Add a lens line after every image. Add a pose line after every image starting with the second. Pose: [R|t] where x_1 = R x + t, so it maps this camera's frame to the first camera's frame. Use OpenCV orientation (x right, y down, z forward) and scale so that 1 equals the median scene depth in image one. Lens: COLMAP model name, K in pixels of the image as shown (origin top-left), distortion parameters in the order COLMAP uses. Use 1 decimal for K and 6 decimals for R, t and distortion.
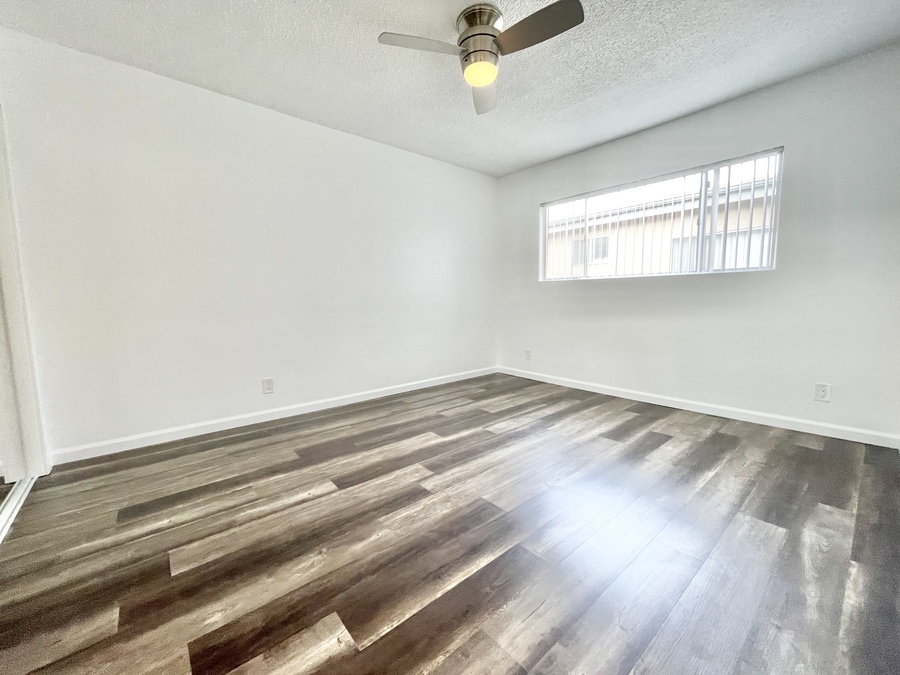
lens RADIAL K [[365.2, 0, 450.0], [0, 365.2, 337.5], [0, 0, 1]] dist [-0.004848, 0.000272]
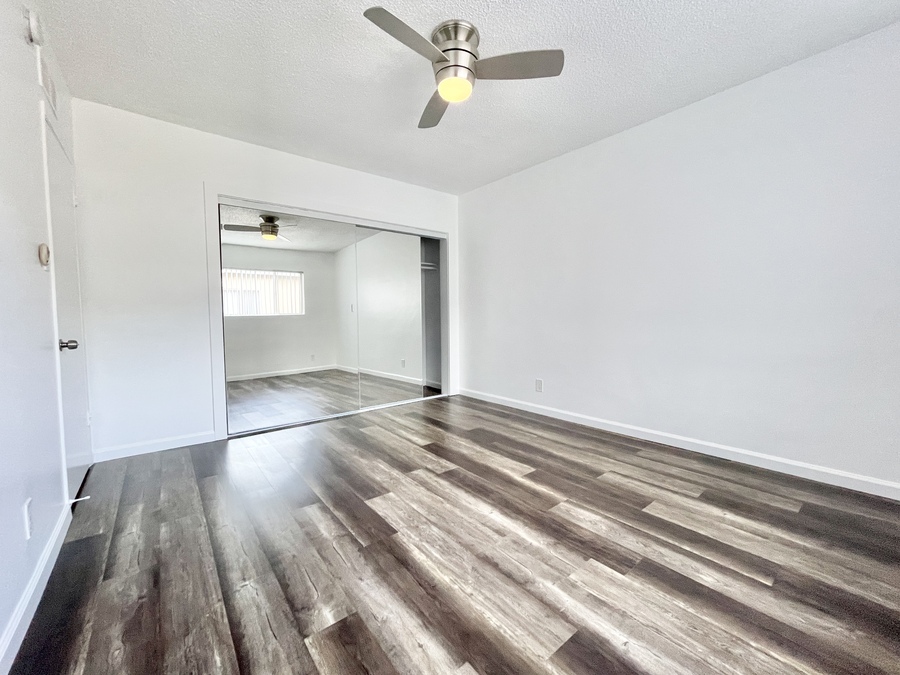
lens RADIAL K [[365.2, 0, 450.0], [0, 365.2, 337.5], [0, 0, 1]] dist [-0.004848, 0.000272]
pose [[-0.024577, 0.071821, -0.997115, 0.859808], [-0.095892, 0.992647, 0.073863, -0.107152], [0.995088, 0.097431, -0.017509, 0.833378]]
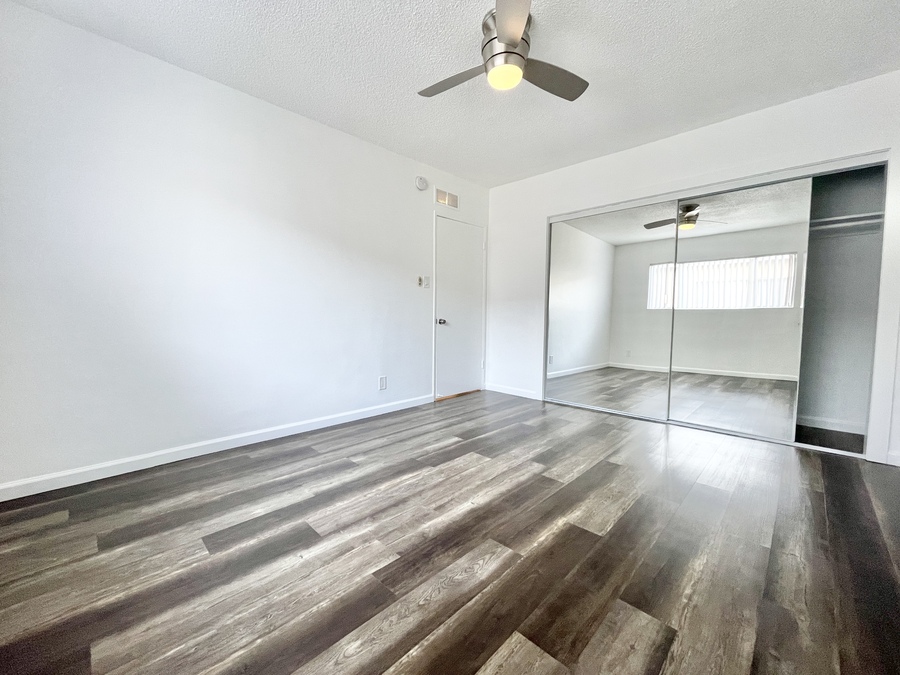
lens RADIAL K [[365.2, 0, 450.0], [0, 365.2, 337.5], [0, 0, 1]] dist [-0.004848, 0.000272]
pose [[-0.995287, 0.015705, -0.095690, 0.258304], [-0.001006, 0.985073, 0.172135, -0.165682], [0.096965, 0.171420, -0.980415, 1.598727]]
